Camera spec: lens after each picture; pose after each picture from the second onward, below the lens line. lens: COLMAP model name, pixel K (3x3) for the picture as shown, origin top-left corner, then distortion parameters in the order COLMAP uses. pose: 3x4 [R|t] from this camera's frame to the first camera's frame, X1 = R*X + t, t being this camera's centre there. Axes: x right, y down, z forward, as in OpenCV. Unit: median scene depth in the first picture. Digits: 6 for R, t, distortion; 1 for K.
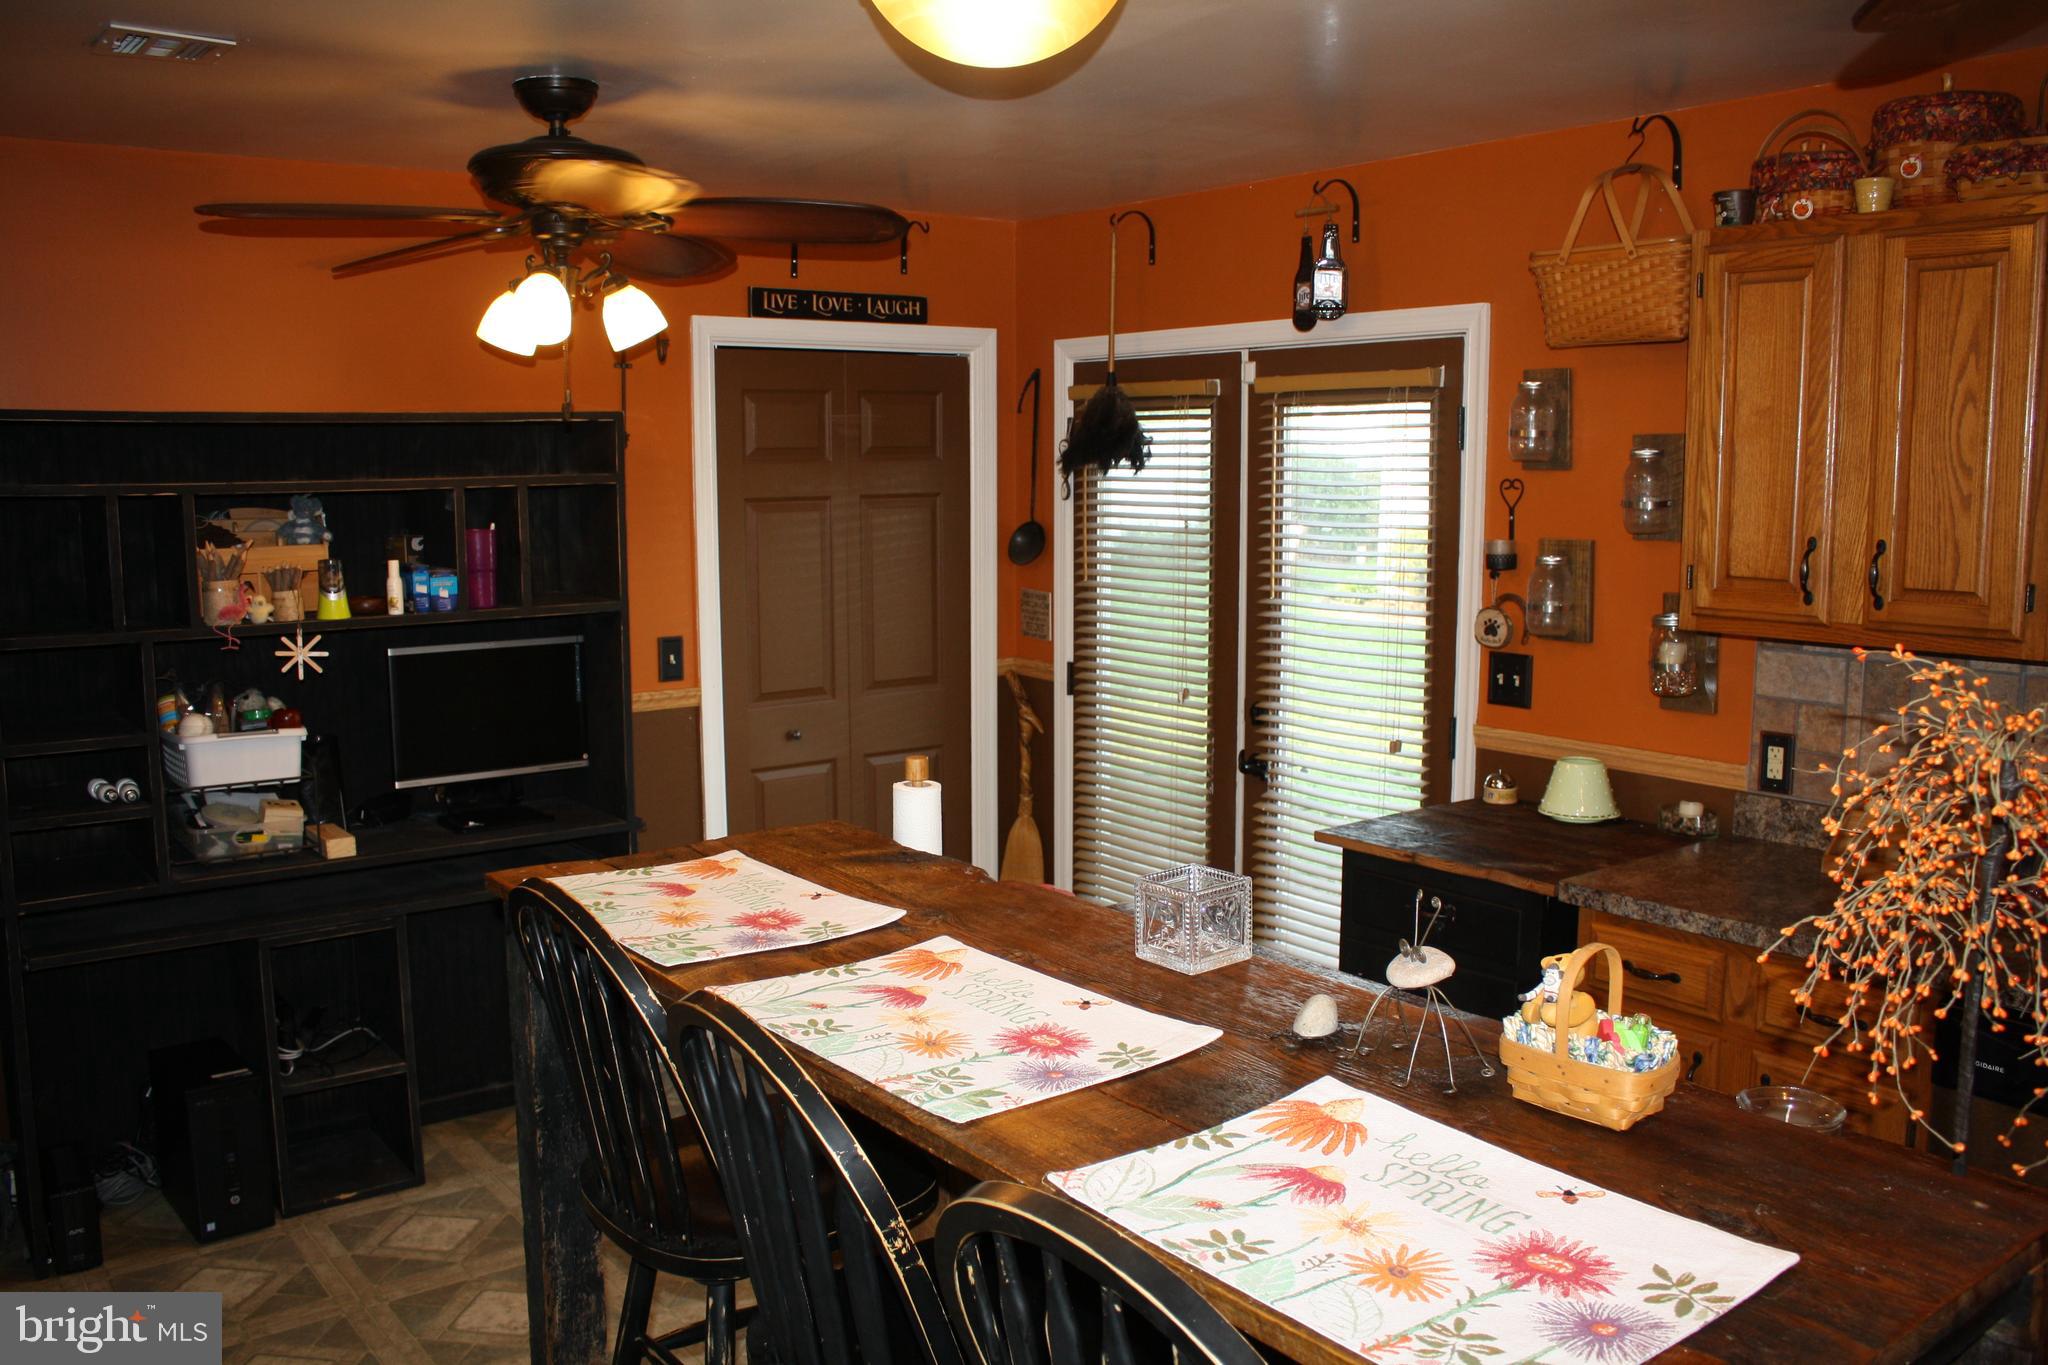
lens RADIAL K [[1718.9, 0, 1024.0], [0, 1718.9, 682.5], [0, 0, 1]] dist [-0.124874, -0.000210]
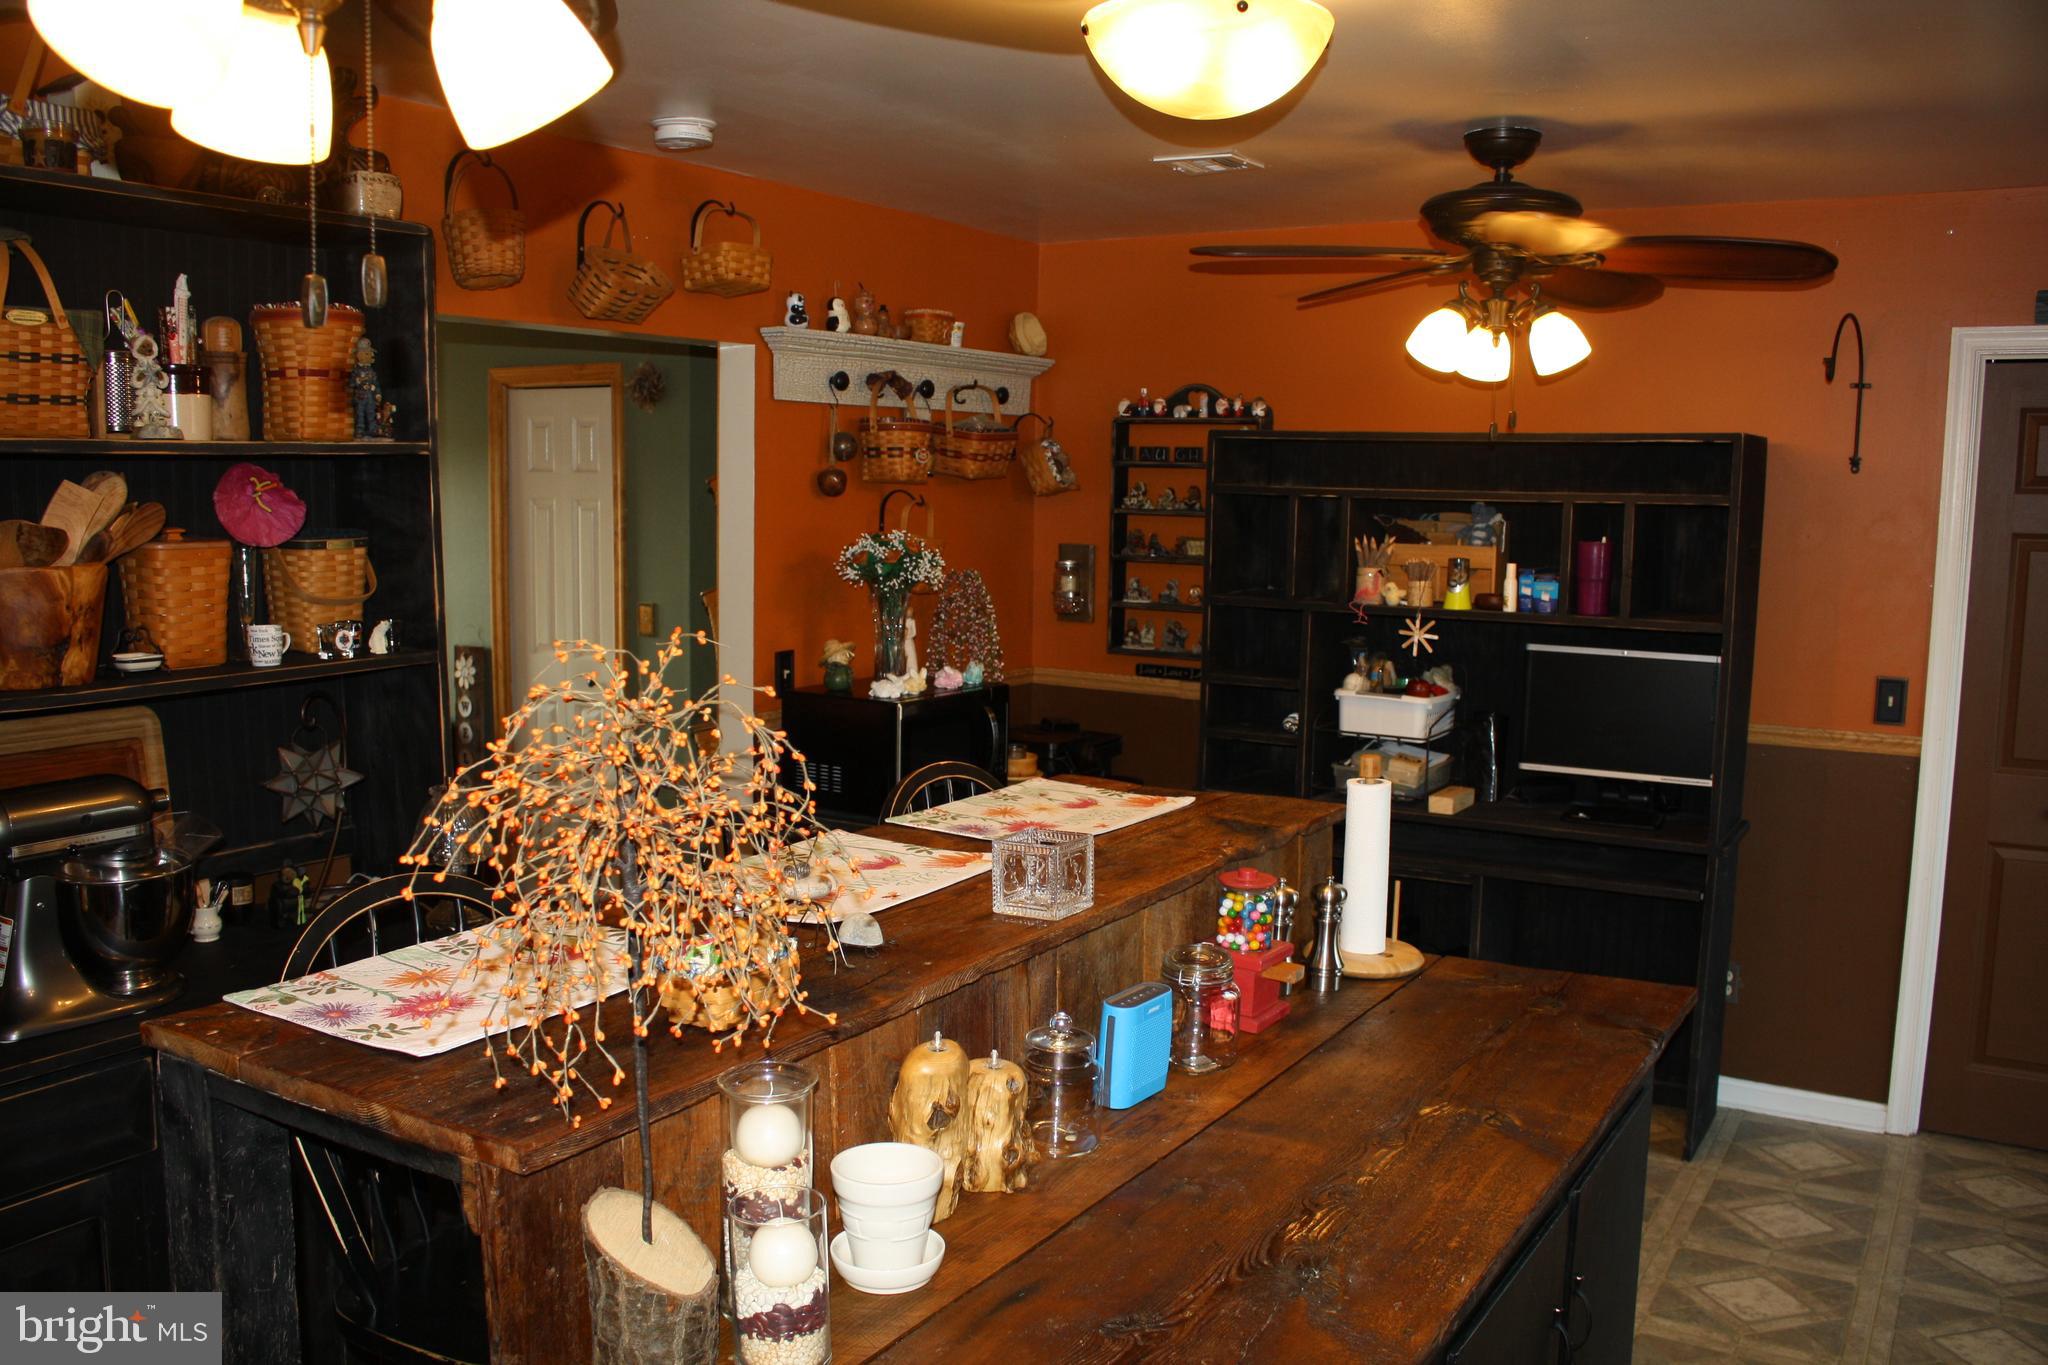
lens RADIAL K [[1718.9, 0, 1024.0], [0, 1718.9, 682.5], [0, 0, 1]] dist [-0.124874, -0.000210]
pose [[0.371674, 0.119561, -0.920632, 0.572262], [-0.134785, 0.988115, 0.073909, -0.034558], [0.918527, 0.096617, 0.383372, 0.276332]]
